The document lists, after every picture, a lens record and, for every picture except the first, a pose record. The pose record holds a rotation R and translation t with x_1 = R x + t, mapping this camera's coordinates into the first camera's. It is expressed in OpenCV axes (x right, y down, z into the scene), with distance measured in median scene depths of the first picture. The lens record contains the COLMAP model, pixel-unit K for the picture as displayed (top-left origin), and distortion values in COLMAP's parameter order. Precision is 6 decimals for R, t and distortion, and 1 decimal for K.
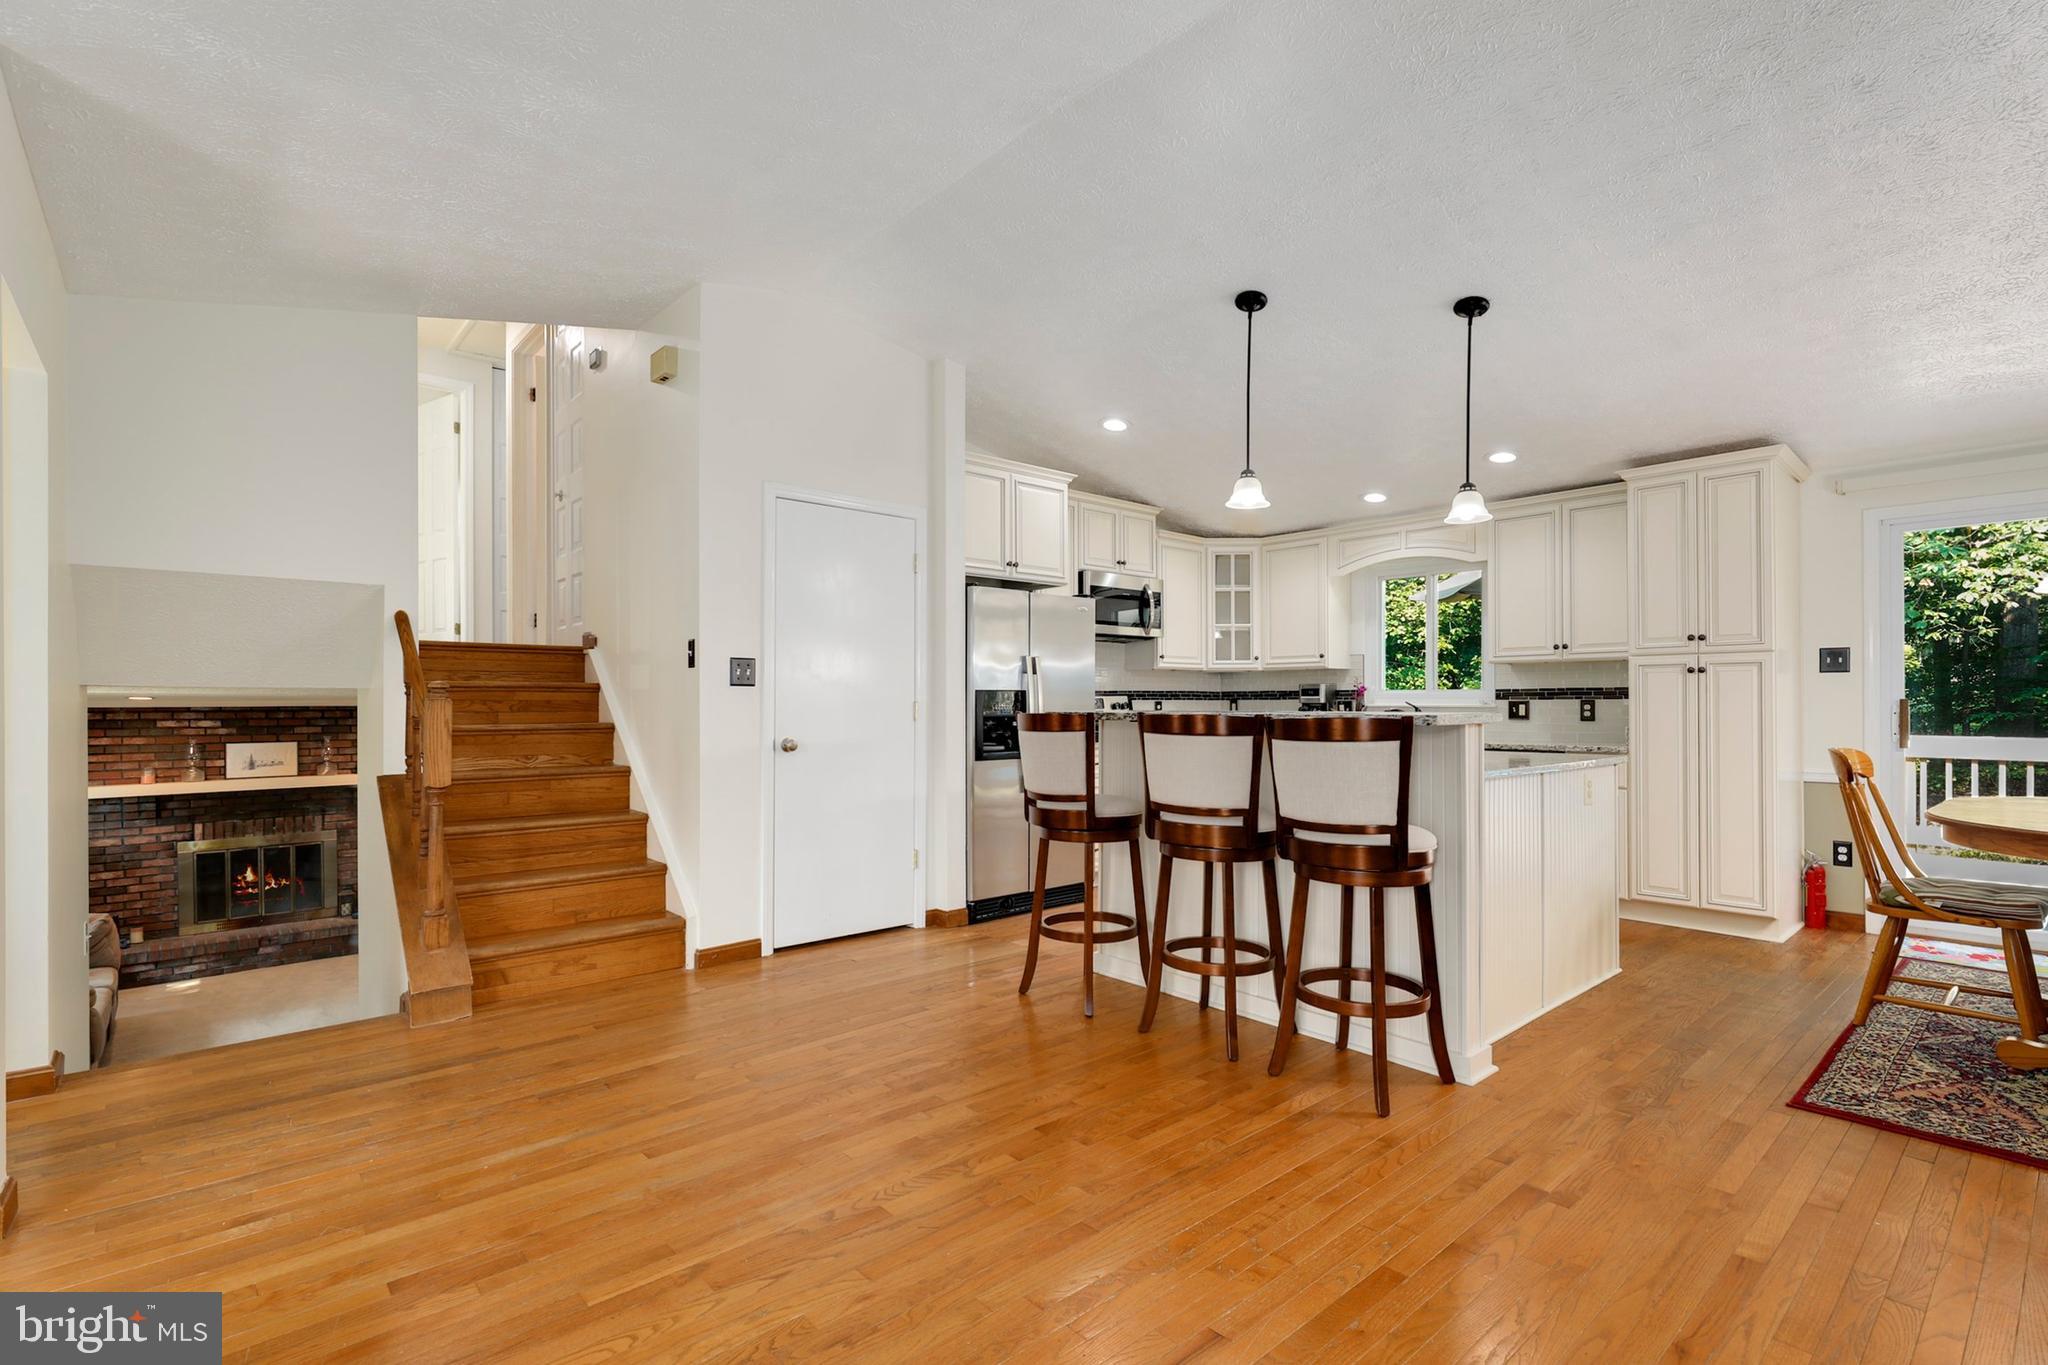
lens RADIAL K [[955.5, 0, 1016.0], [0, 955.5, 694.3], [0, 0, 1]] dist [0.001675, 0.000013]
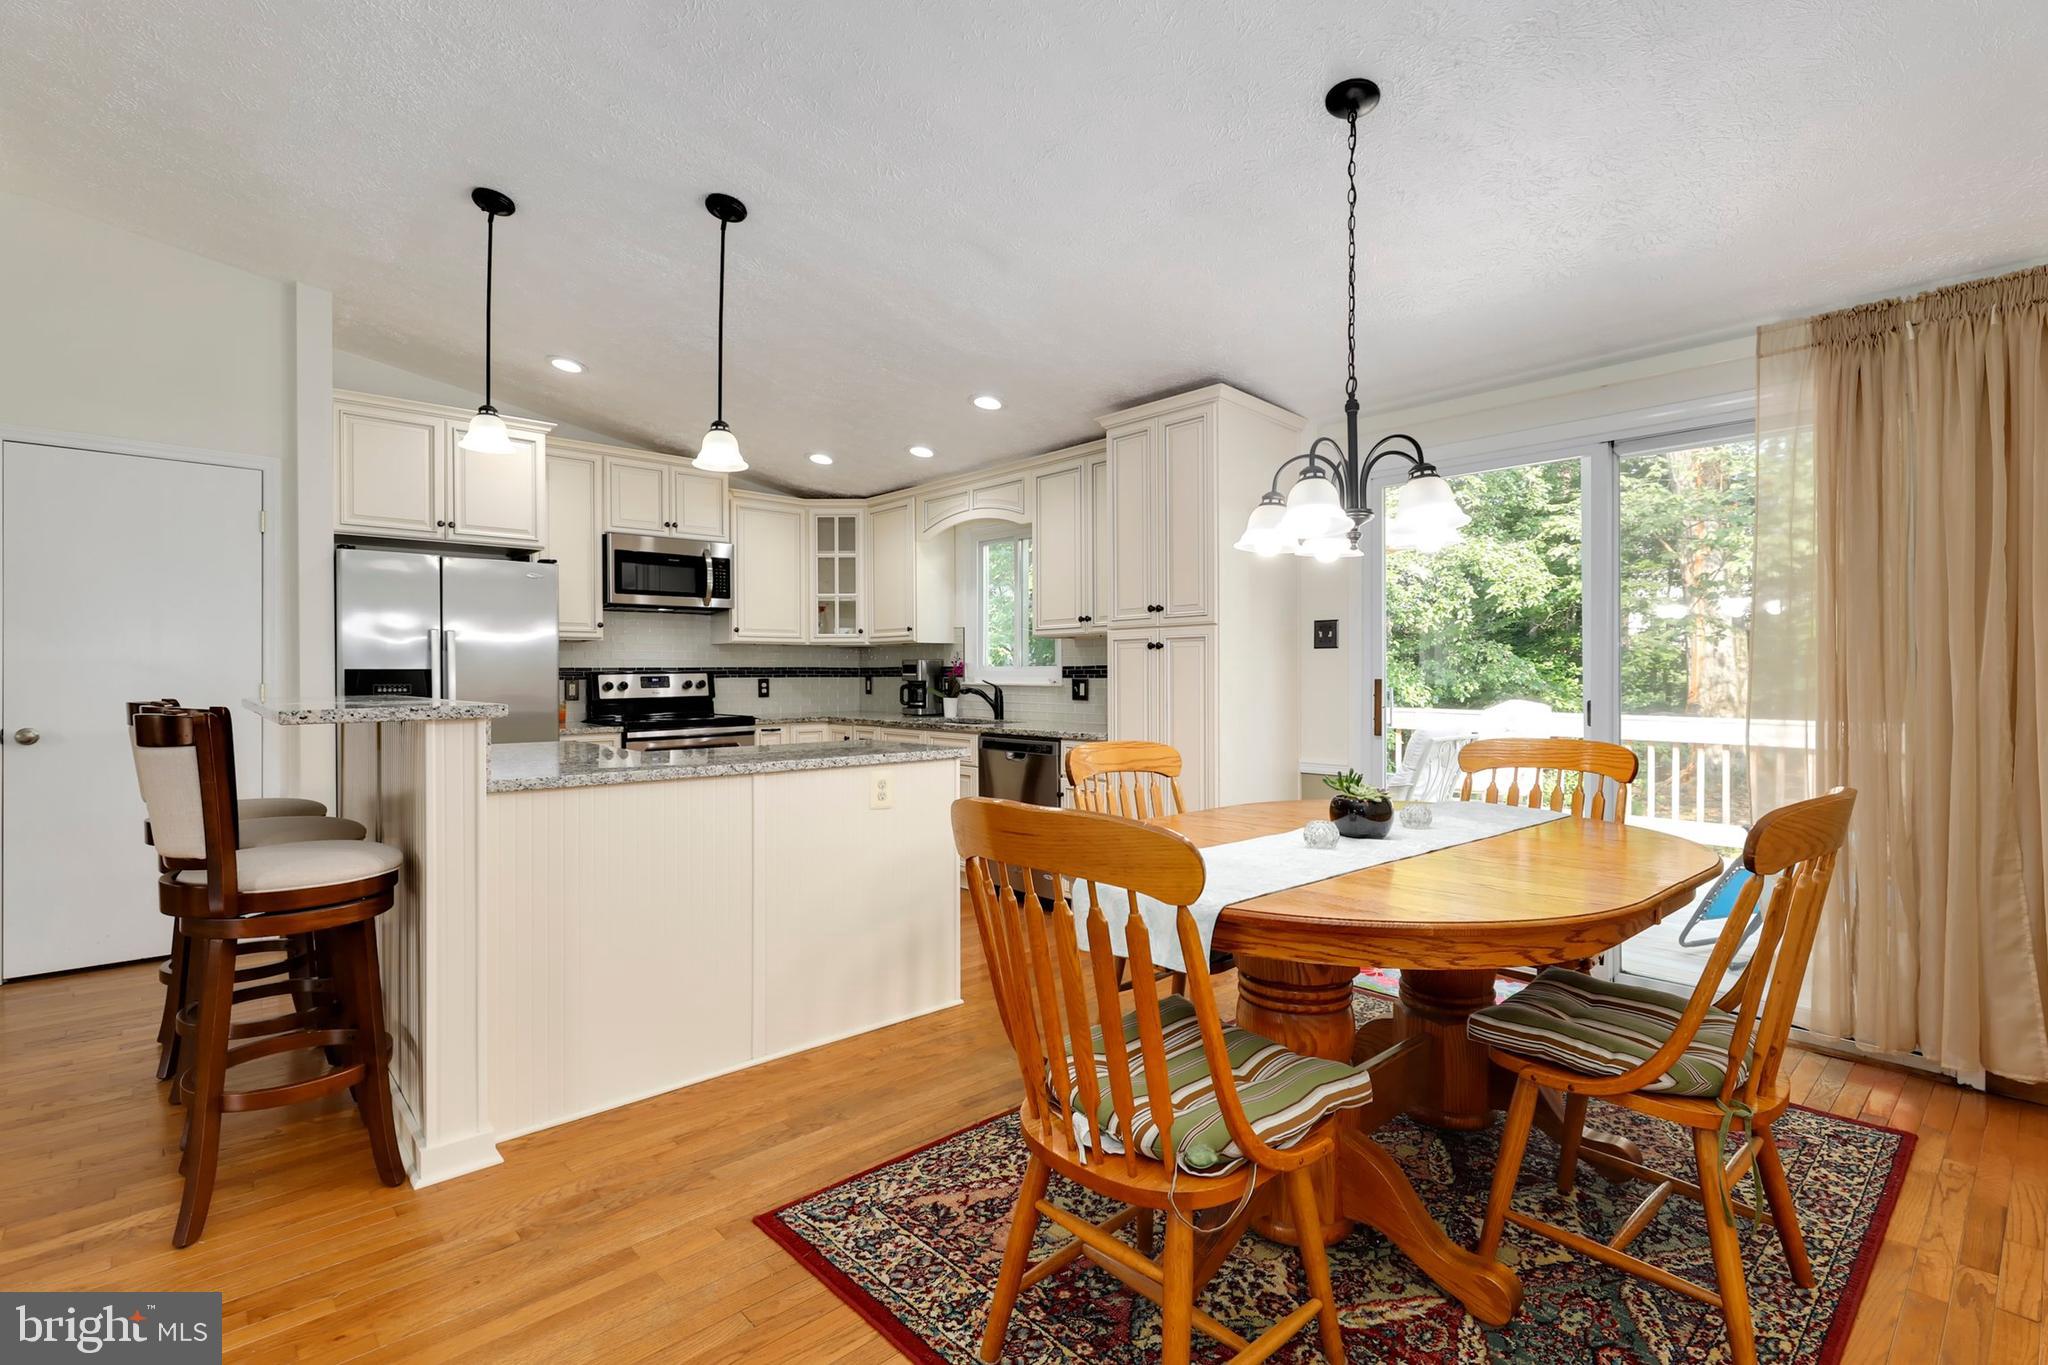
lens RADIAL K [[951.3, 0, 1024.4], [0, 951.3, 673.5], [0, 0, 1]] dist [0.002331, 0.000194]
pose [[0.999816, -0.001370, 0.019125, 0.570817], [0.001216, 0.999967, 0.008081, -0.007294], [-0.019135, -0.008056, 0.999784, 0.135572]]
